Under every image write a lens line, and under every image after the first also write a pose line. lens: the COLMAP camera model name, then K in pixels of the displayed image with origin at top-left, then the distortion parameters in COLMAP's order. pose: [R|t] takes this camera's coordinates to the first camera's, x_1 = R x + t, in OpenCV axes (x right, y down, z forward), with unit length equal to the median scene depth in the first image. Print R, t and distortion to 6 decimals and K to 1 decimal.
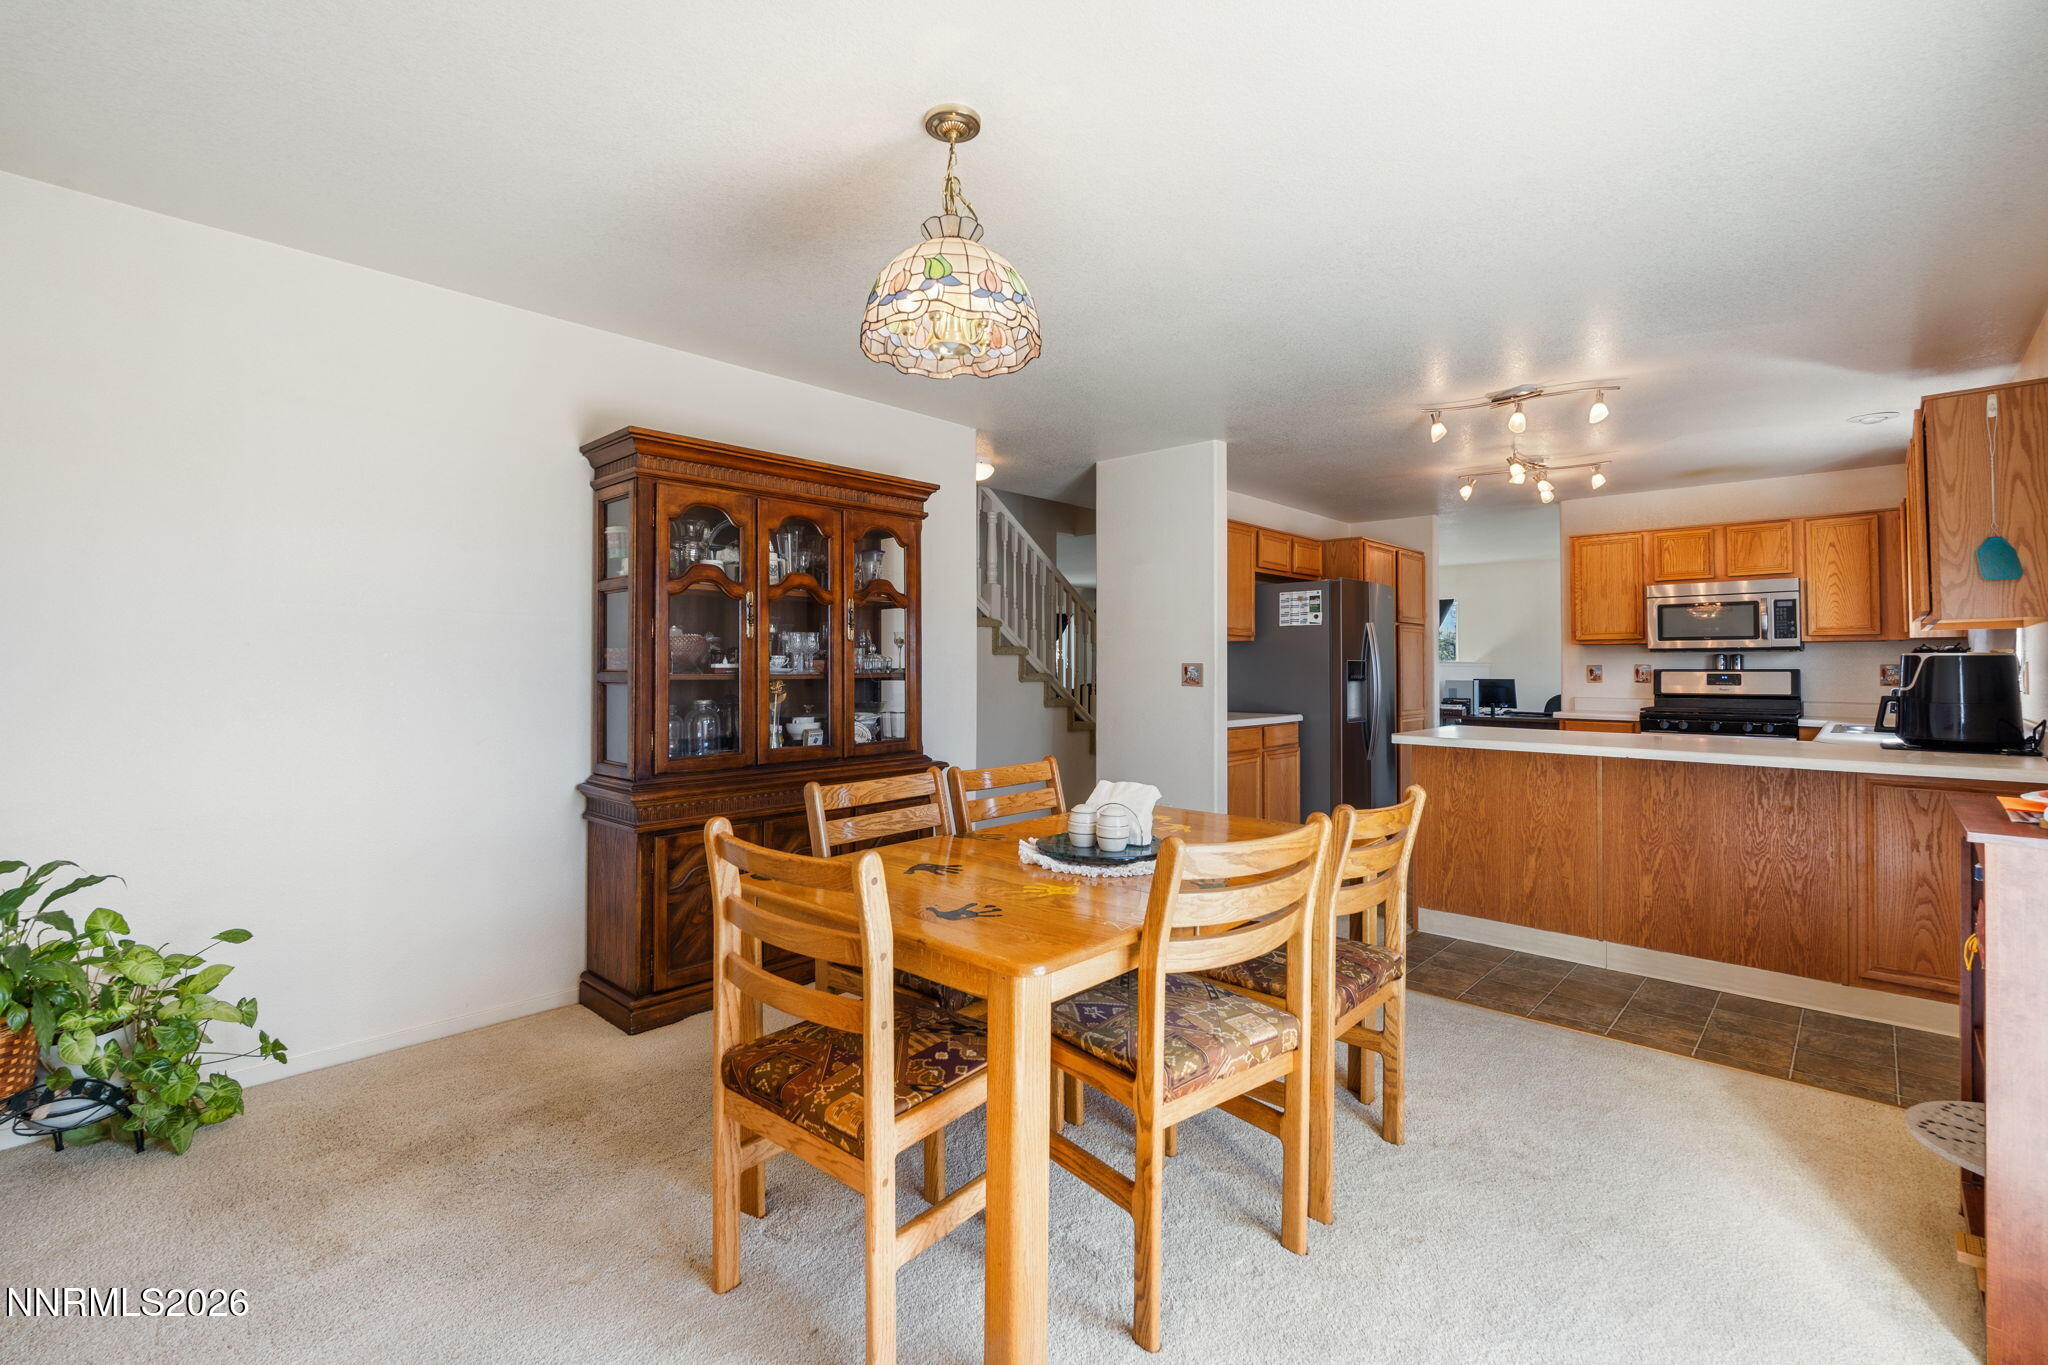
lens RADIAL K [[904.9, 0, 1013.3], [0, 904.9, 663.8], [0, 0, 1]] dist [-0.000643, 0.000343]
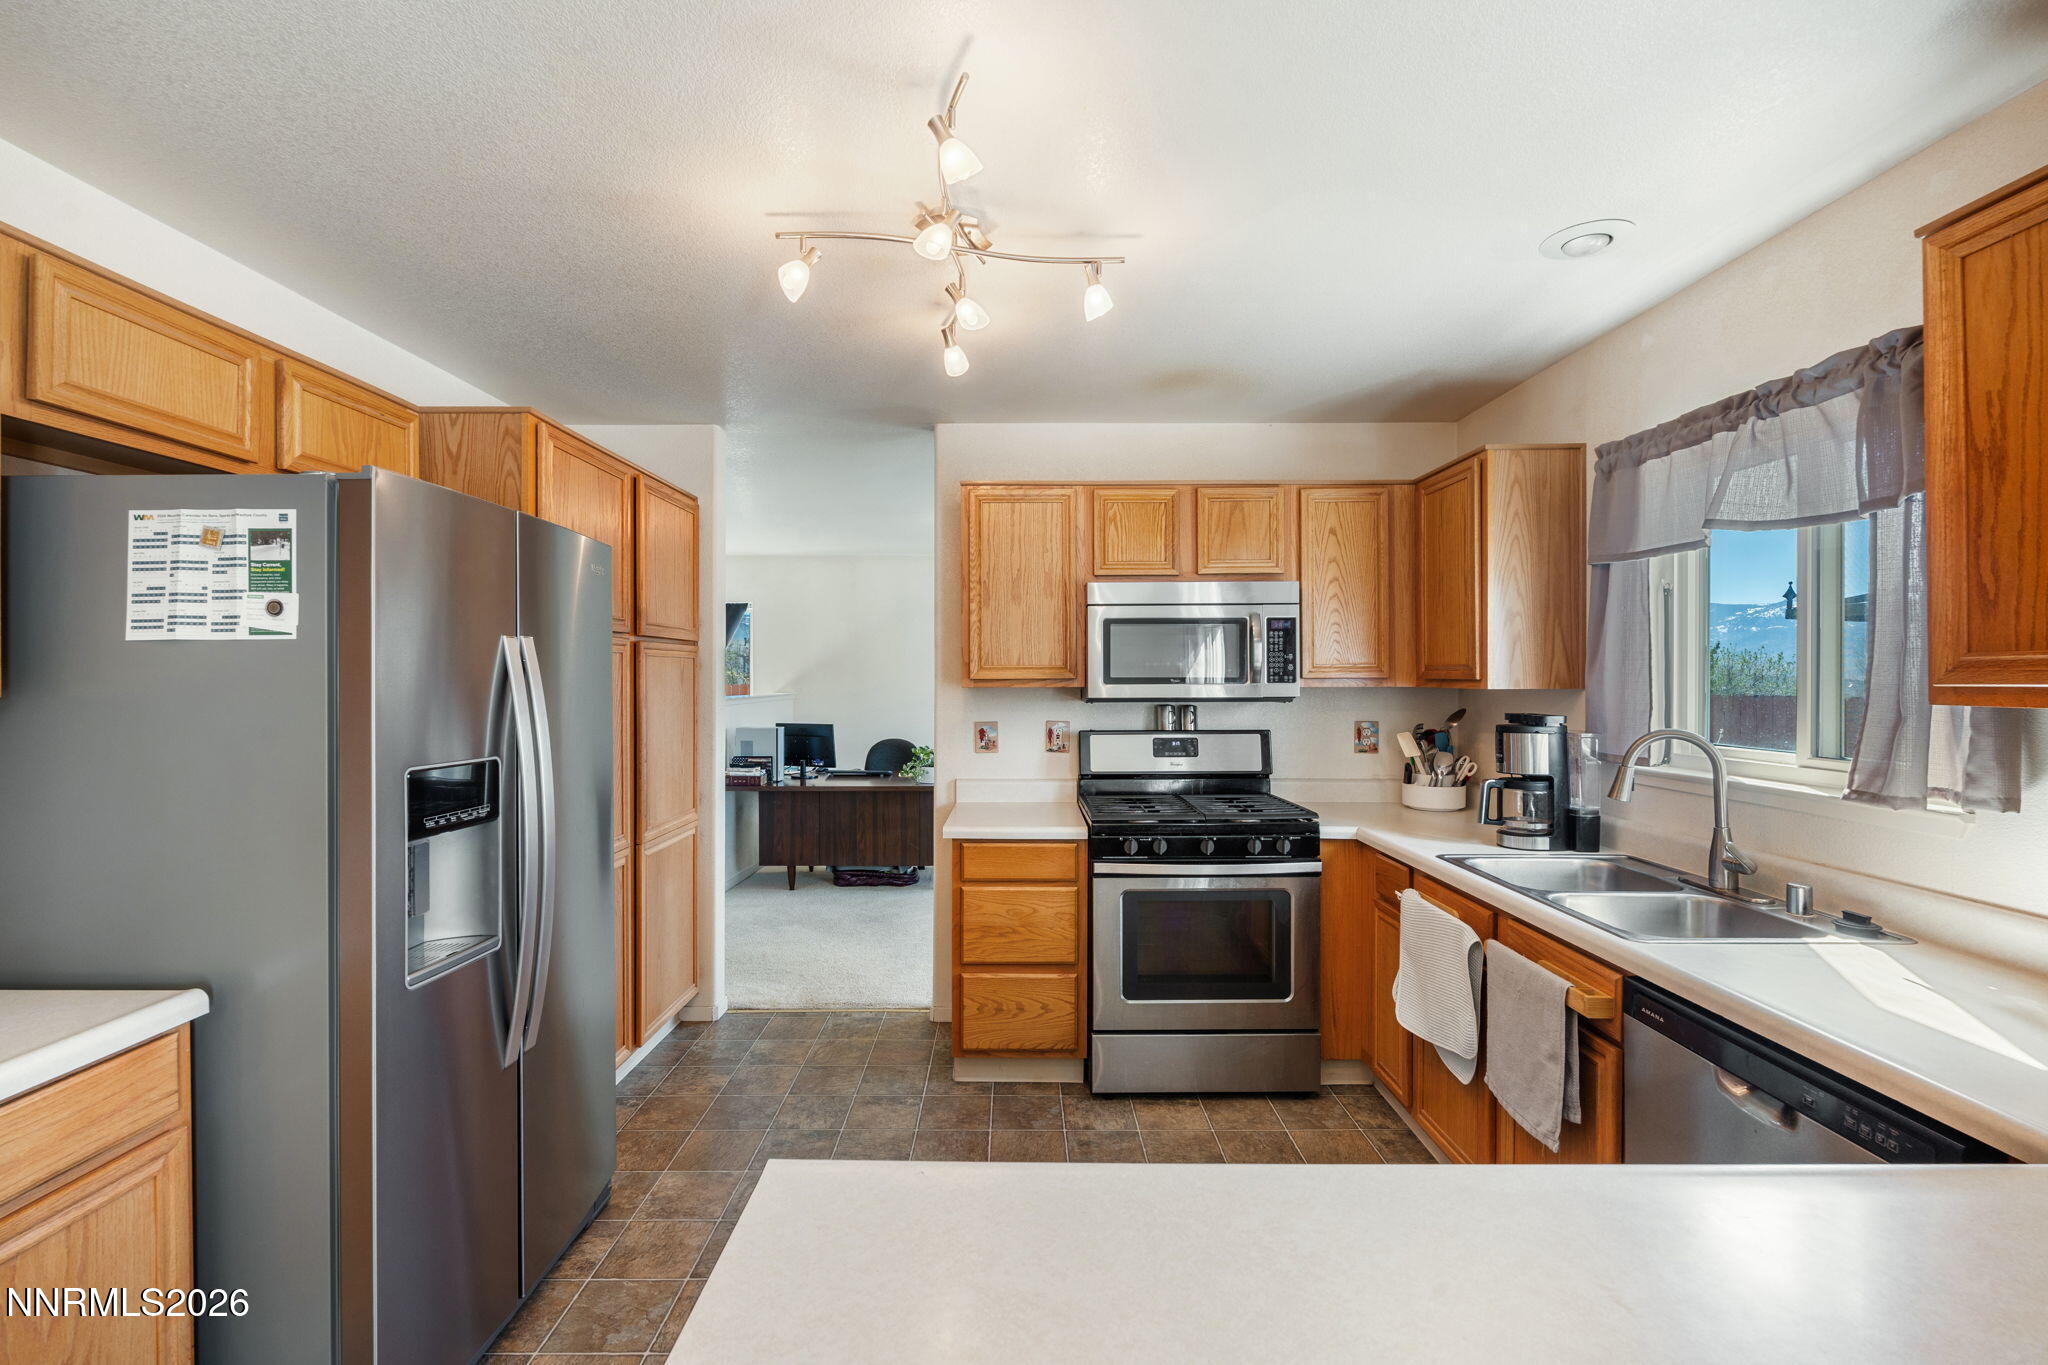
lens RADIAL K [[904.9, 0, 1025.4], [0, 904.9, 677.3], [0, 0, 1]] dist [-0.000643, 0.000343]
pose [[0.726208, -0.003062, 0.687468, 0.298160], [0.000284, 0.999991, 0.004153, -0.031553], [-0.687475, -0.002820, 0.726203, 0.629120]]
